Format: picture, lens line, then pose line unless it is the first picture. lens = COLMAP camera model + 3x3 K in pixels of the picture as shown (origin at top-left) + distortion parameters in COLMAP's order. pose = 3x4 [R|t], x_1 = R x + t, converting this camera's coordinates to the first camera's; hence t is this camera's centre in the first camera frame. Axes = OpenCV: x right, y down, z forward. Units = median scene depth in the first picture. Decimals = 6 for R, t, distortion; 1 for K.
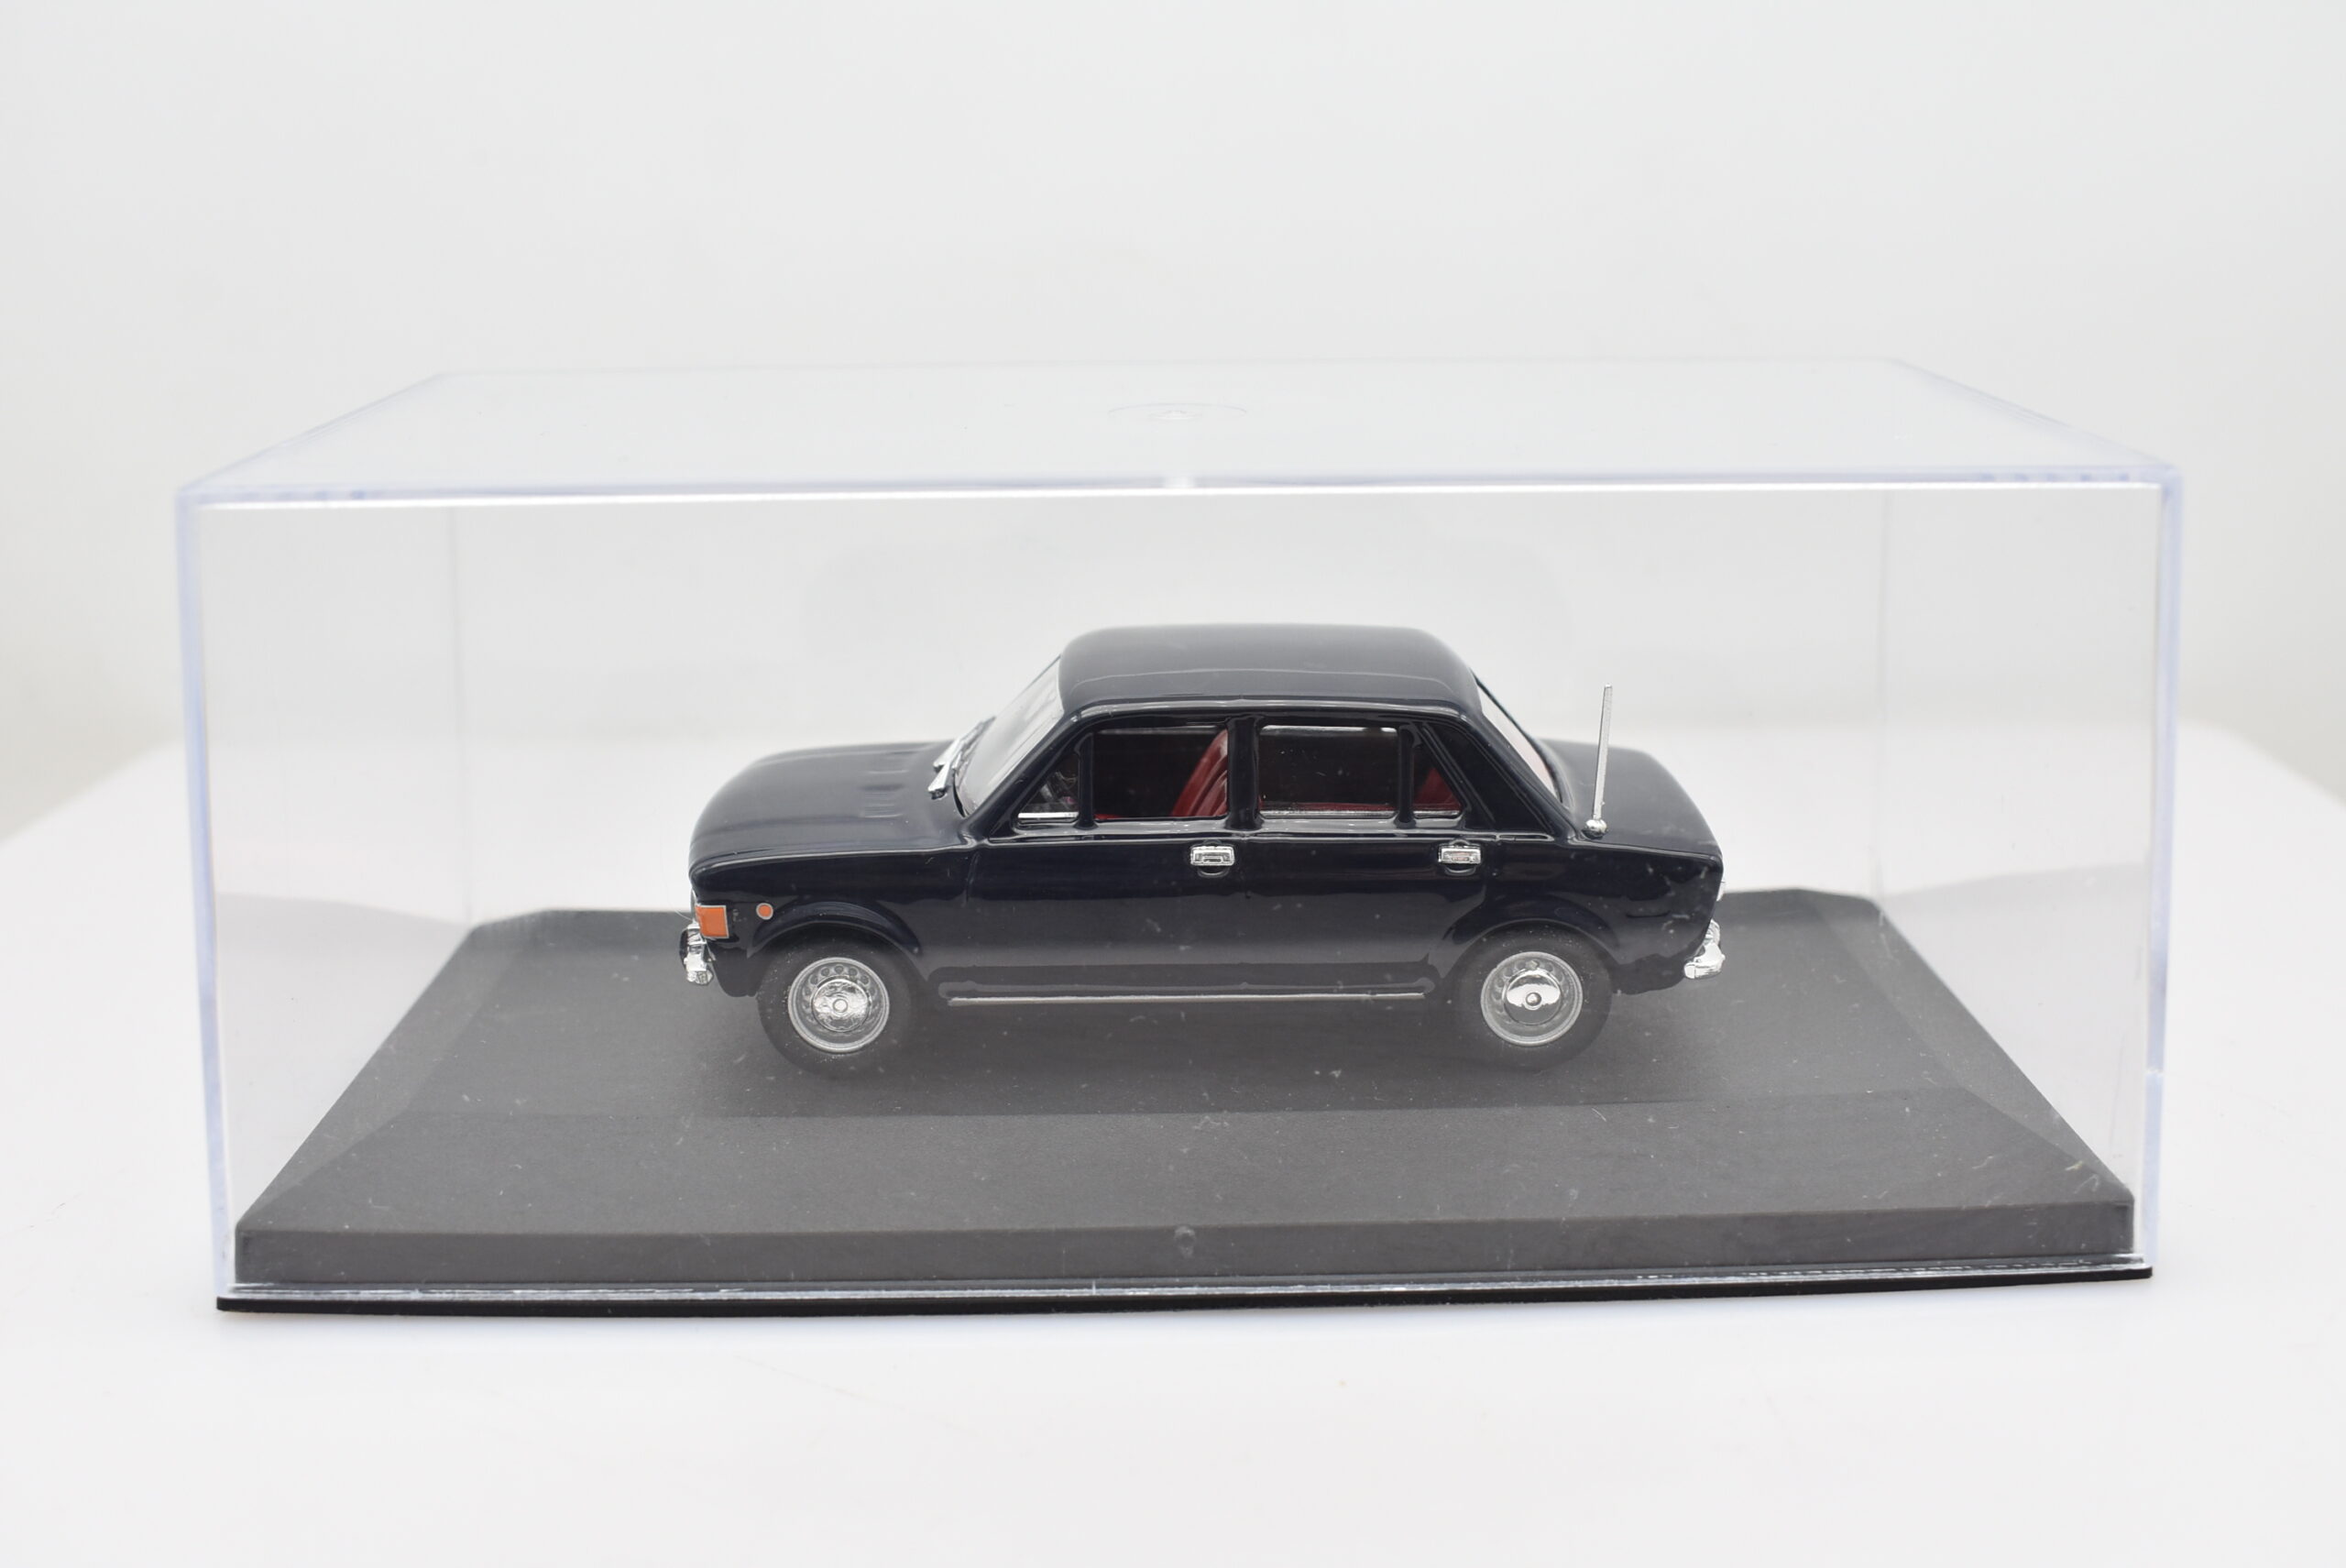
lens RADIAL K [[2358.9, 0, 1153.3], [0, 2358.9, 782.8], [0, 0, 1]] dist [-0.113974, 0.000000]
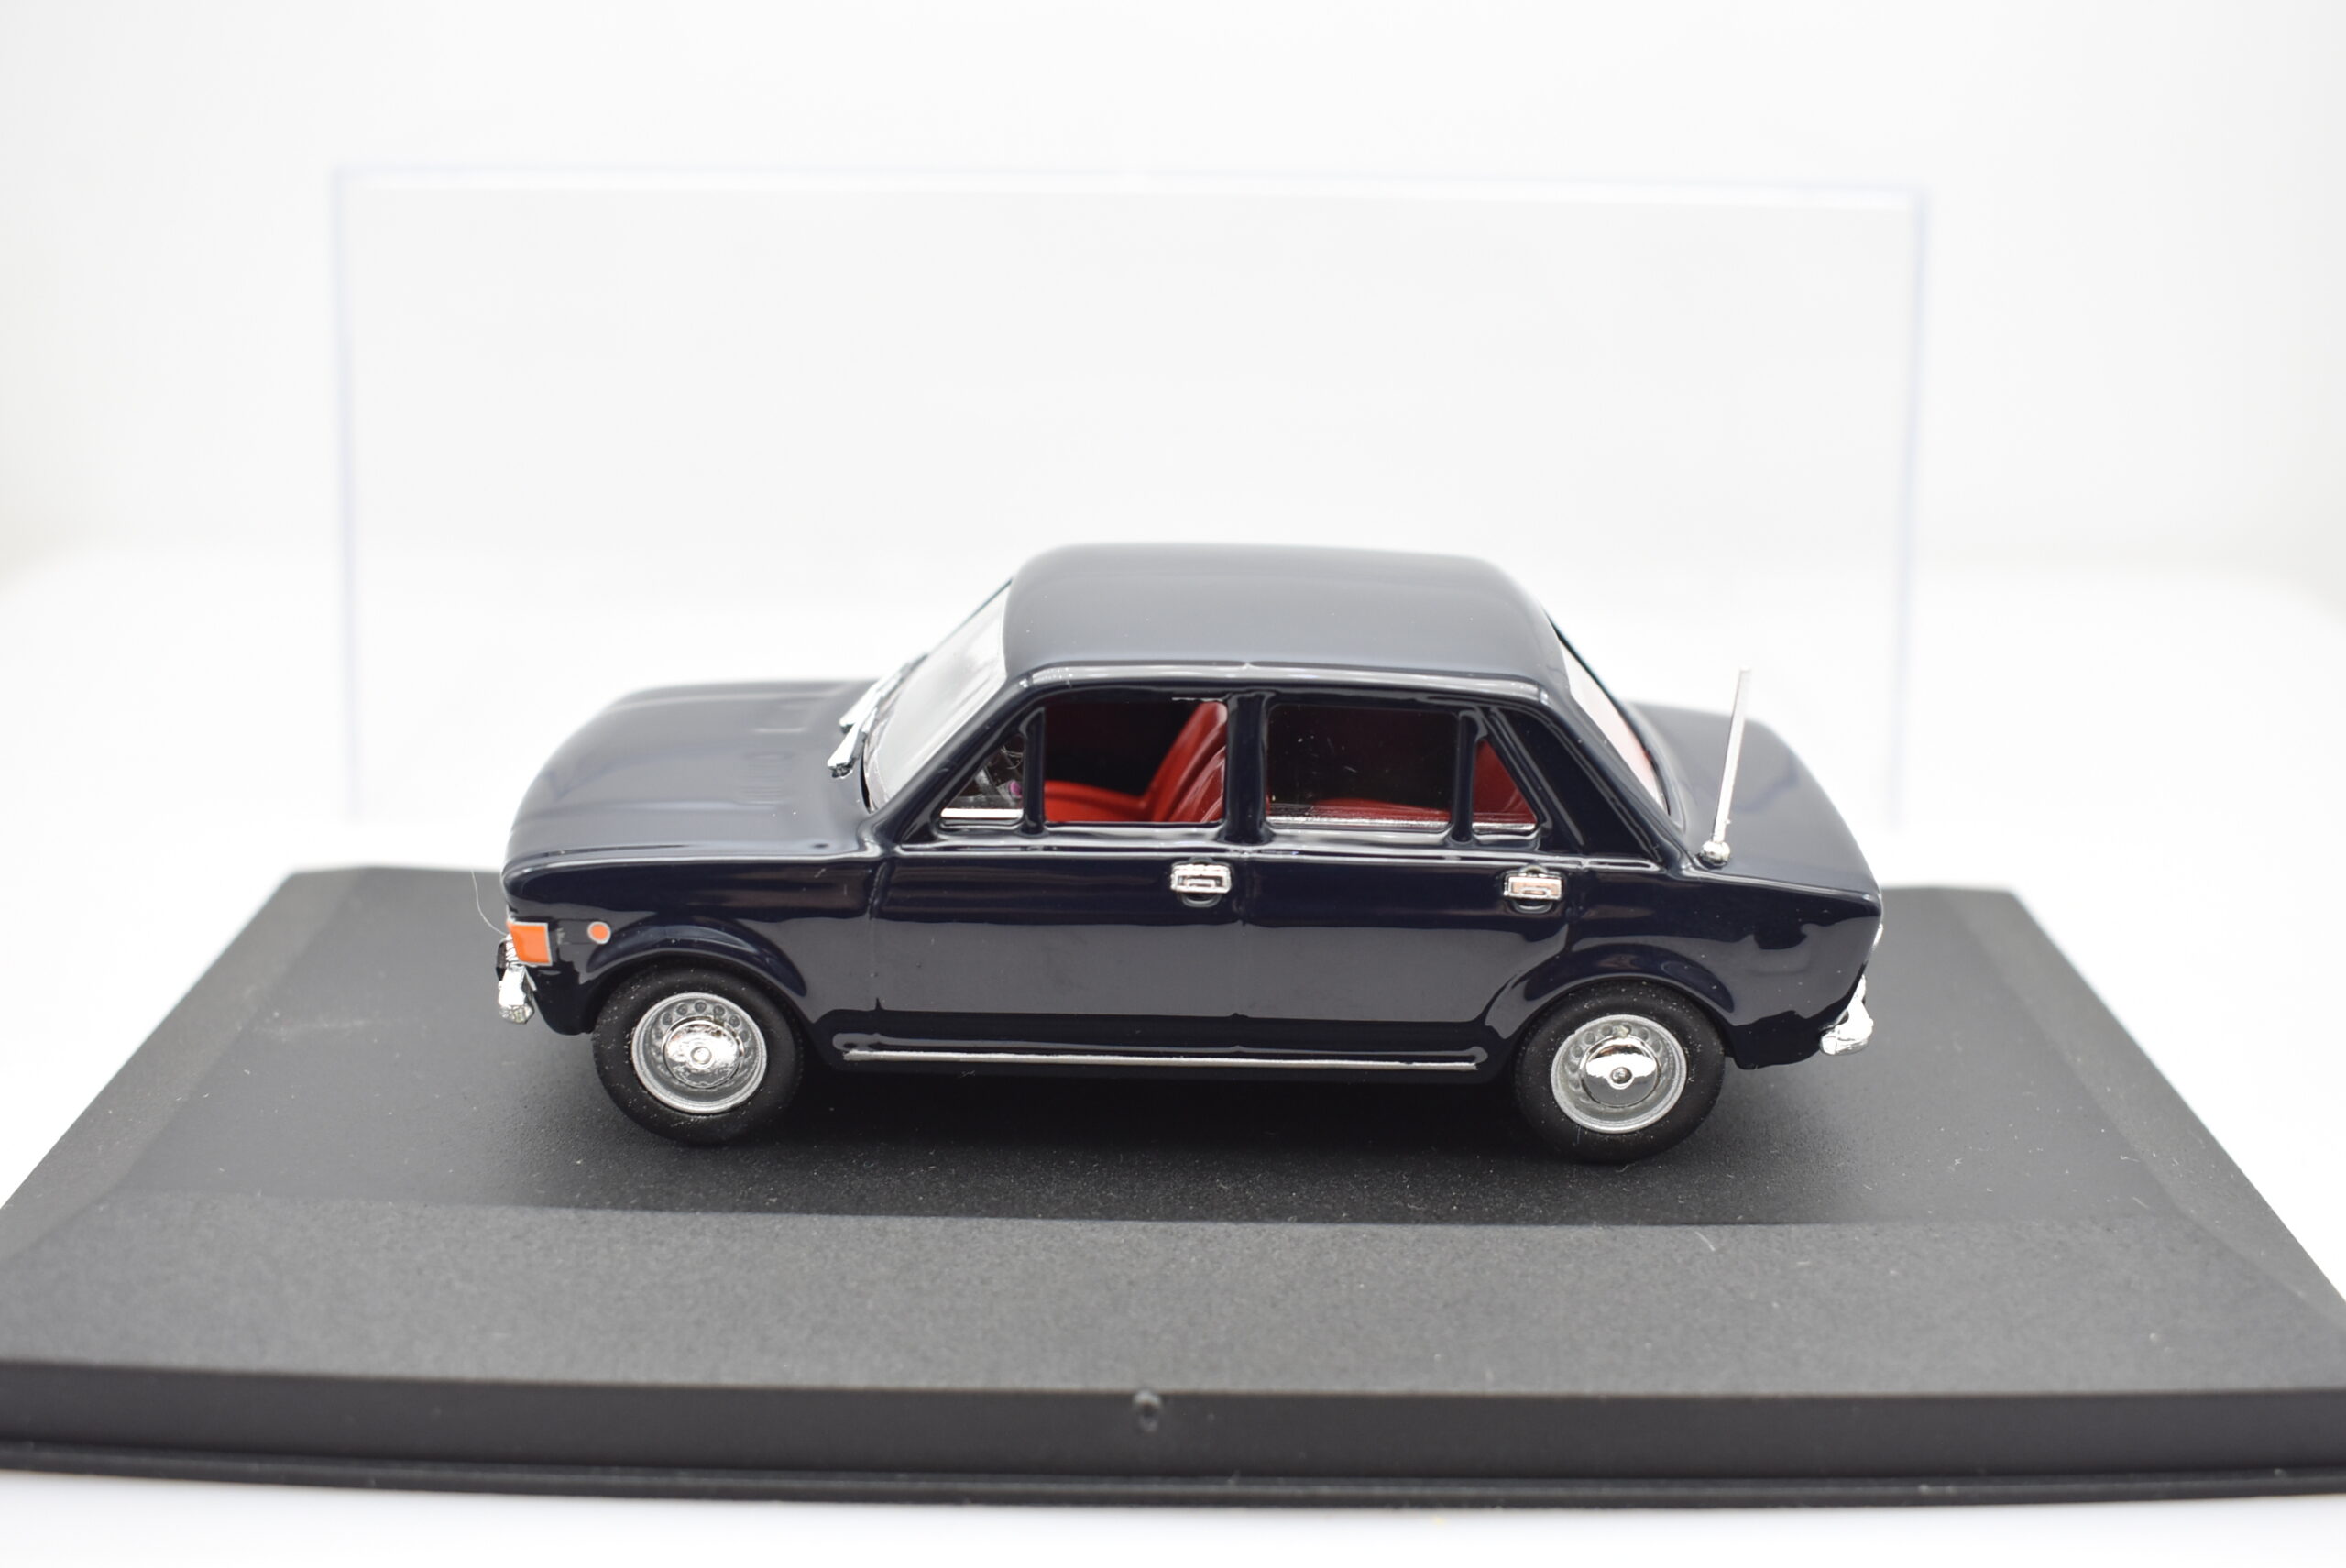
lens RADIAL K [[2358.9, 0, 1165.1], [0, 2358.9, 780.5], [0, 0, 1]] dist [-0.113974, 0.000000]
pose [[0.999517, 0.030133, 0.007533, 0.007092], [-0.030654, 0.996100, 0.082733, -0.059677], [-0.005011, -0.082924, 0.996543, 0.258809]]
